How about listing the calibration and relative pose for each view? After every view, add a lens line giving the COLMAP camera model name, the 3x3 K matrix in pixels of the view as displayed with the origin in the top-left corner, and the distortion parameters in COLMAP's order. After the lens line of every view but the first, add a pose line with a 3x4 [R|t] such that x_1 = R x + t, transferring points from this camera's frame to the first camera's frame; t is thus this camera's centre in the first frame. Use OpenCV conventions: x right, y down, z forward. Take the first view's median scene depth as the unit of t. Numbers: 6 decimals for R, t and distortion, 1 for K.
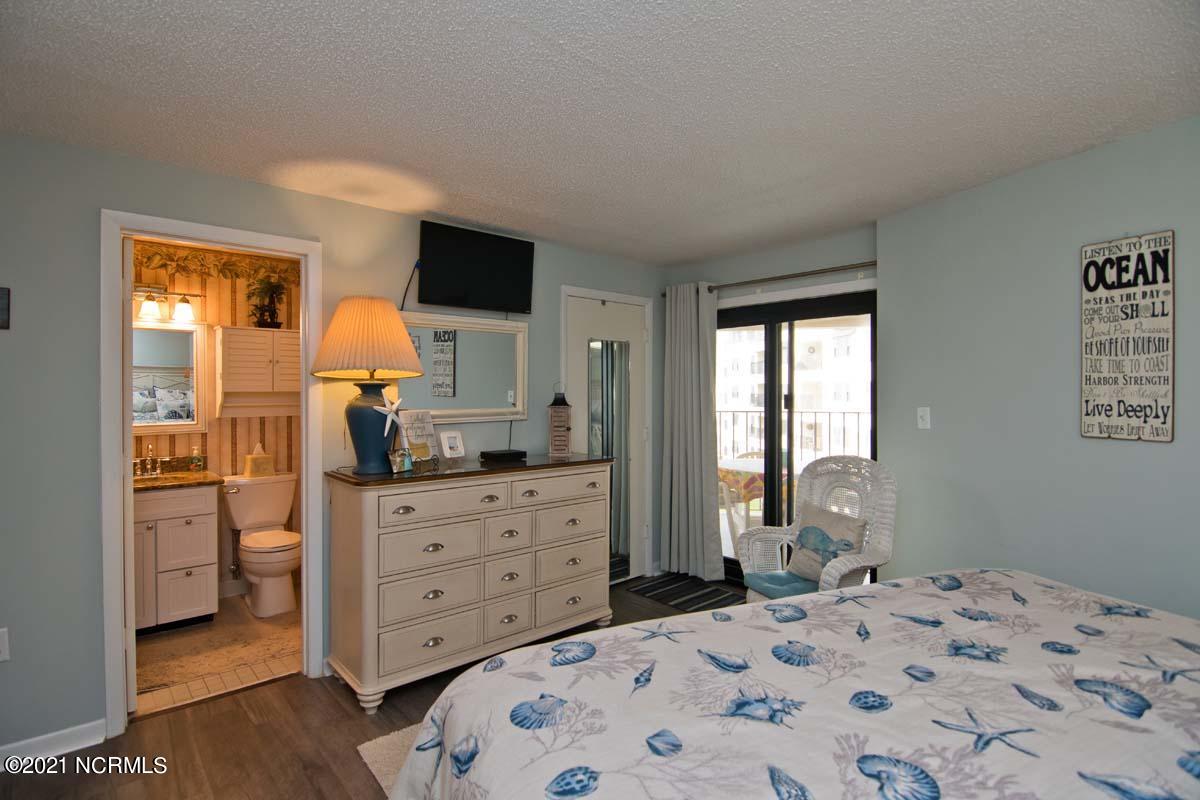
lens RADIAL K [[576.3, 0, 598.0], [0, 576.3, 393.8], [0, 0, 1]] dist [-0.000914, -0.011697]
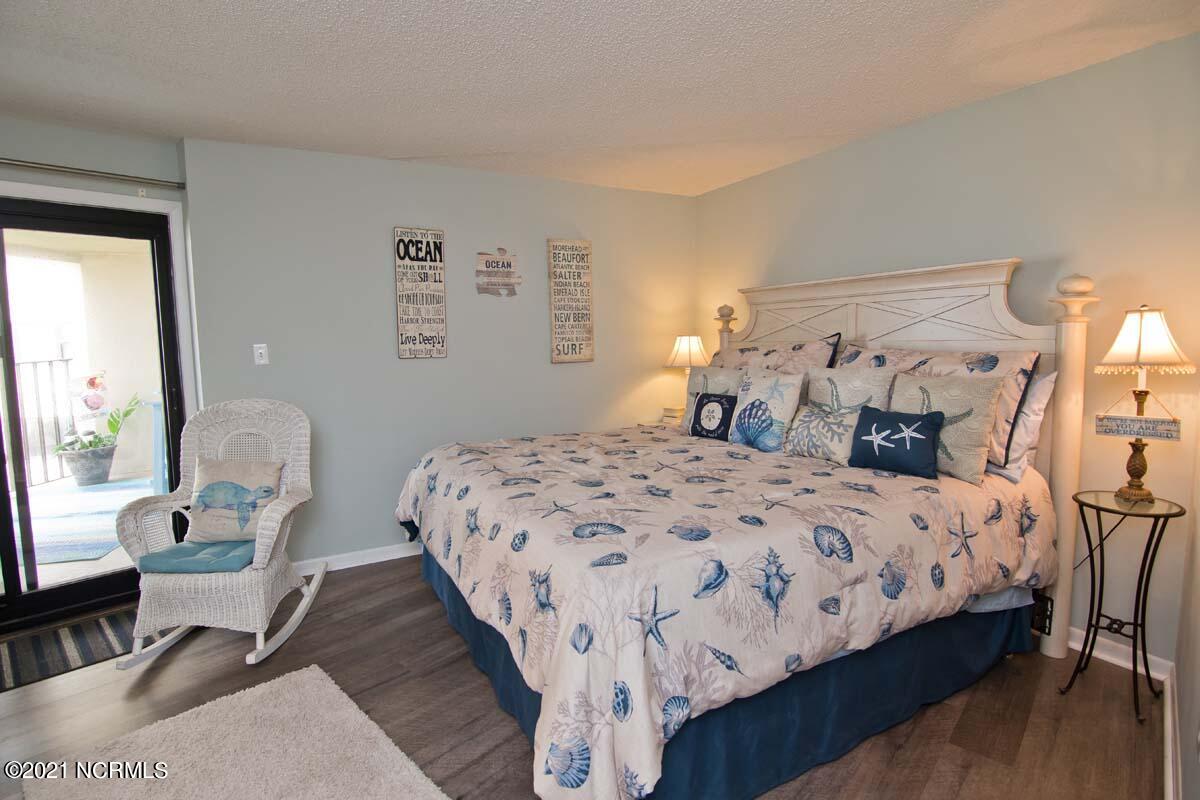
lens RADIAL K [[587.7, 0, 589.0], [0, 587.7, 393.3], [0, 0, 1]] dist [0.001347, -0.015442]
pose [[-0.085564, -0.093312, 0.991953, -0.760374], [0.024654, 0.995101, 0.095735, 0.032537], [-0.996028, 0.032647, -0.082844, 0.692234]]
